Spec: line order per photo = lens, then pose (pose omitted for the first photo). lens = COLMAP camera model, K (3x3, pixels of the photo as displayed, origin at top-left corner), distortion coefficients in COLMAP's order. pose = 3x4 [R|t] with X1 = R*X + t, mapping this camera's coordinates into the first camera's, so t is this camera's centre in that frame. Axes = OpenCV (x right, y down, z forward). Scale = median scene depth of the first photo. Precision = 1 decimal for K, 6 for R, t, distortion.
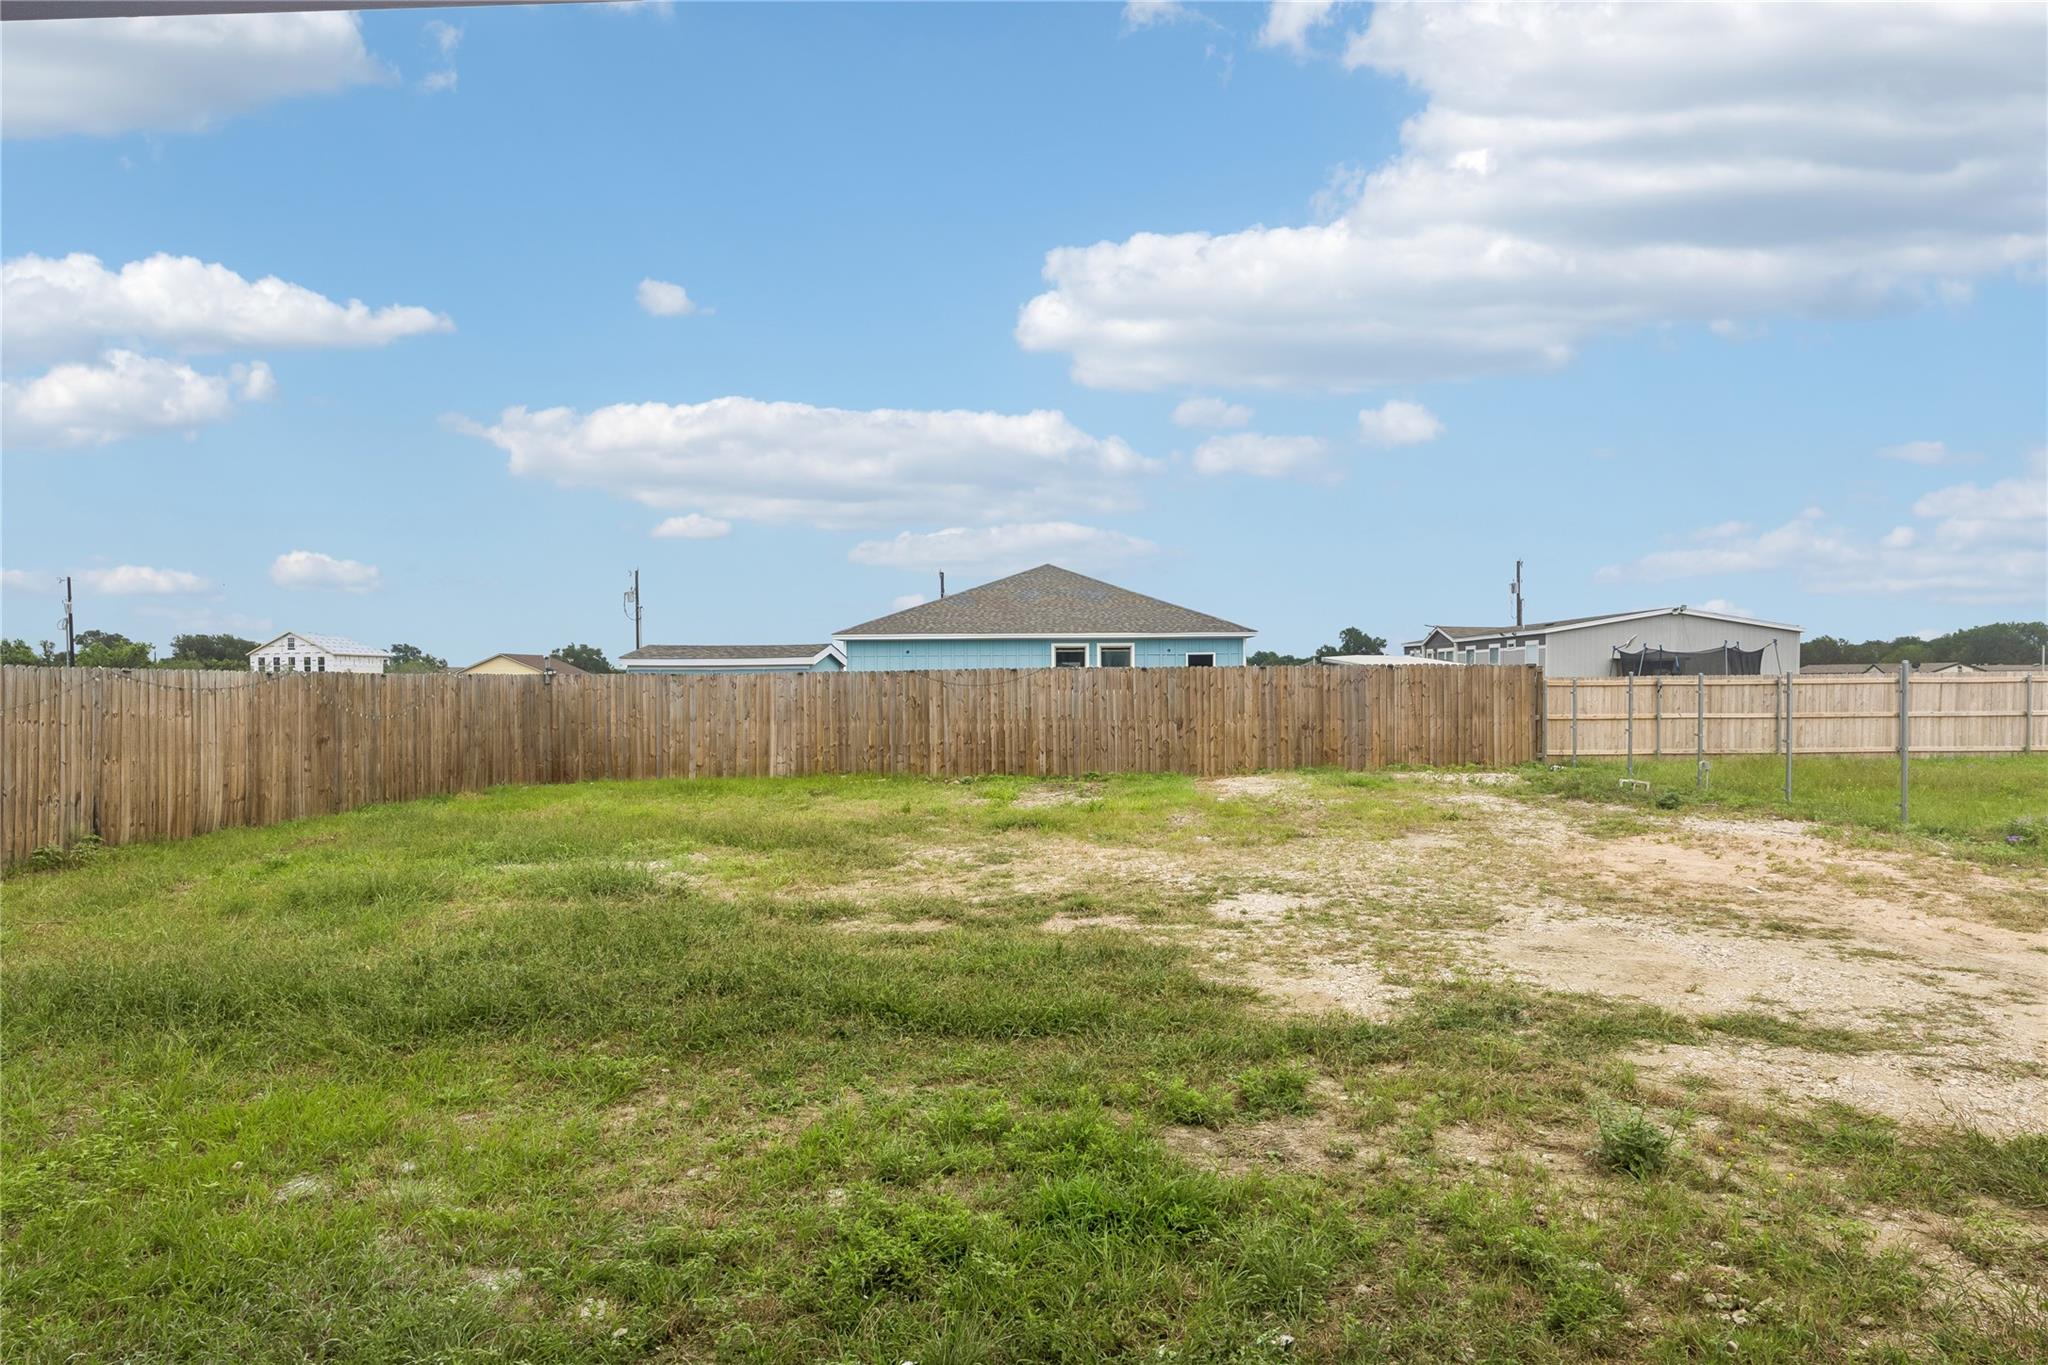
lens RADIAL K [[1210.6, 0, 1016.4], [0, 1210.6, 675.9], [0, 0, 1]] dist [0.001424, 0.000109]
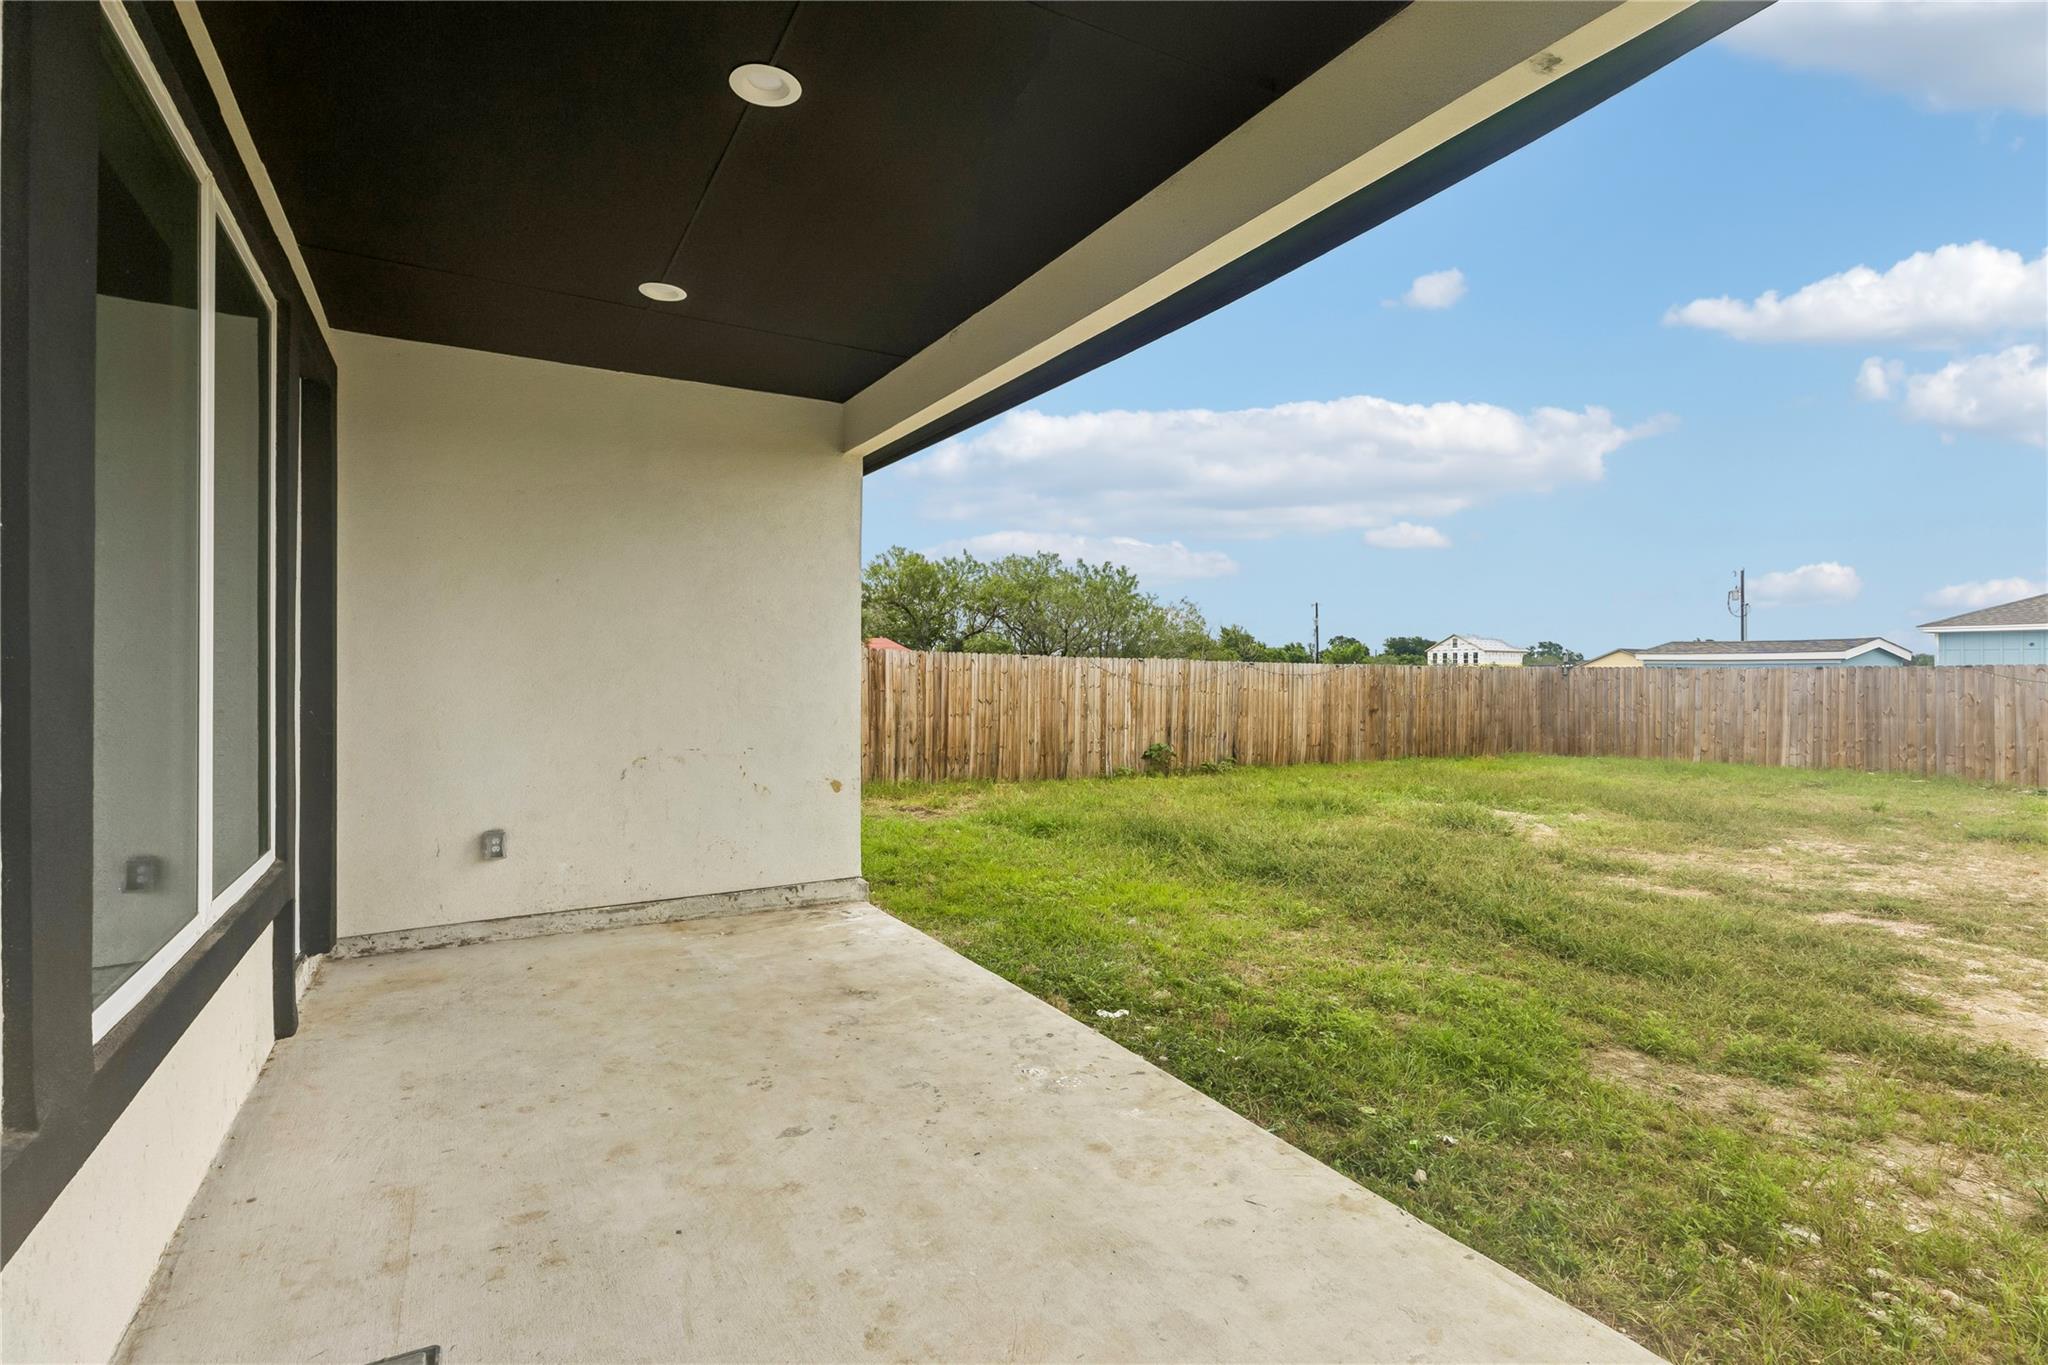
lens RADIAL K [[979.5, 0, 1018.0], [0, 979.5, 677.7], [0, 0, 1]] dist [0.011206, -0.002989]
pose [[0.533617, 0.015822, -0.845578, 0.162210], [-0.006517, 0.999872, 0.014597, -0.001391], [0.845701, -0.002279, 0.533652, -0.008324]]
